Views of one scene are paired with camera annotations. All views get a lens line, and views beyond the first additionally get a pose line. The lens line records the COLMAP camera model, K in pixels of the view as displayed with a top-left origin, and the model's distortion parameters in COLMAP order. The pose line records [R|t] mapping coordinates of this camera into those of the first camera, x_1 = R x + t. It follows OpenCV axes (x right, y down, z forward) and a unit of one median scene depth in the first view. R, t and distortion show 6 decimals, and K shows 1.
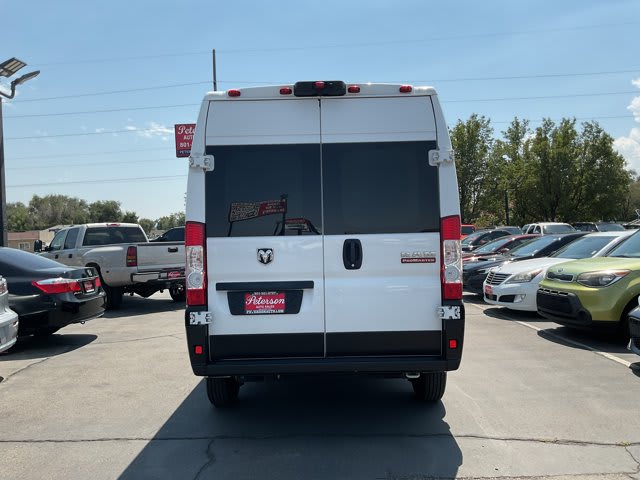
lens RADIAL K [[527.5, 0, 317.3], [0, 527.5, 240.0], [0, 0, 1]] dist [0.088352, -0.156538]
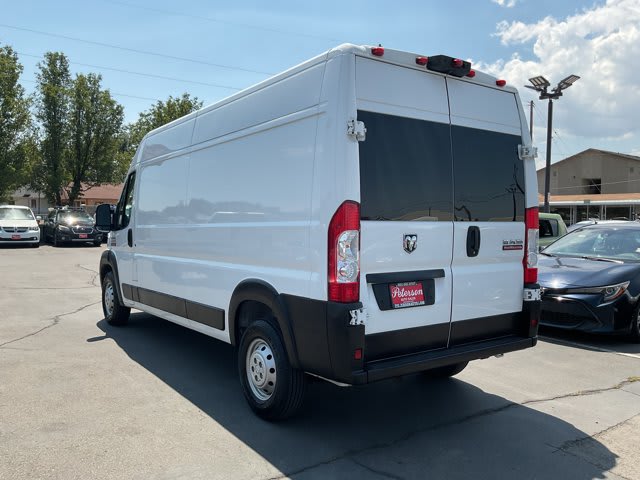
lens RADIAL K [[527.5, 0, 317.3], [0, 527.5, 240.0], [0, 0, 1]] dist [0.088352, -0.156538]
pose [[0.807316, 0.006318, 0.590086, -0.755178], [-0.028761, 0.999176, 0.028650, 0.004168], [-0.589419, -0.040101, 0.806832, 0.364663]]
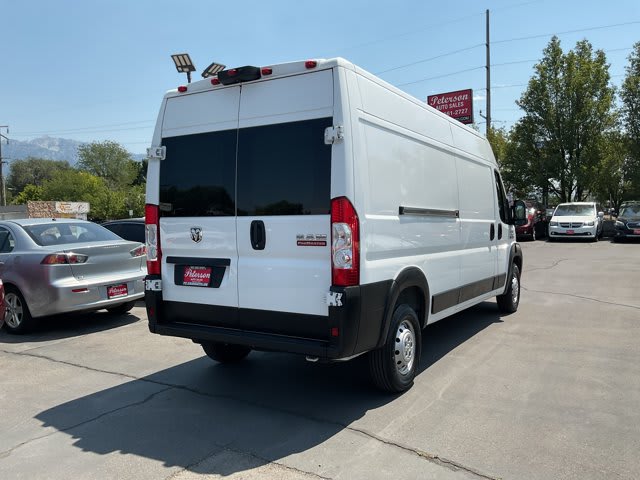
lens RADIAL K [[527.5, 0, 317.3], [0, 527.5, 240.0], [0, 0, 1]] dist [0.088352, -0.156538]
pose [[0.852416, 0.031298, -0.521926, 0.702566], [-0.001585, 0.998357, 0.057278, -0.022695], [0.522861, -0.047997, 0.851066, 0.178589]]
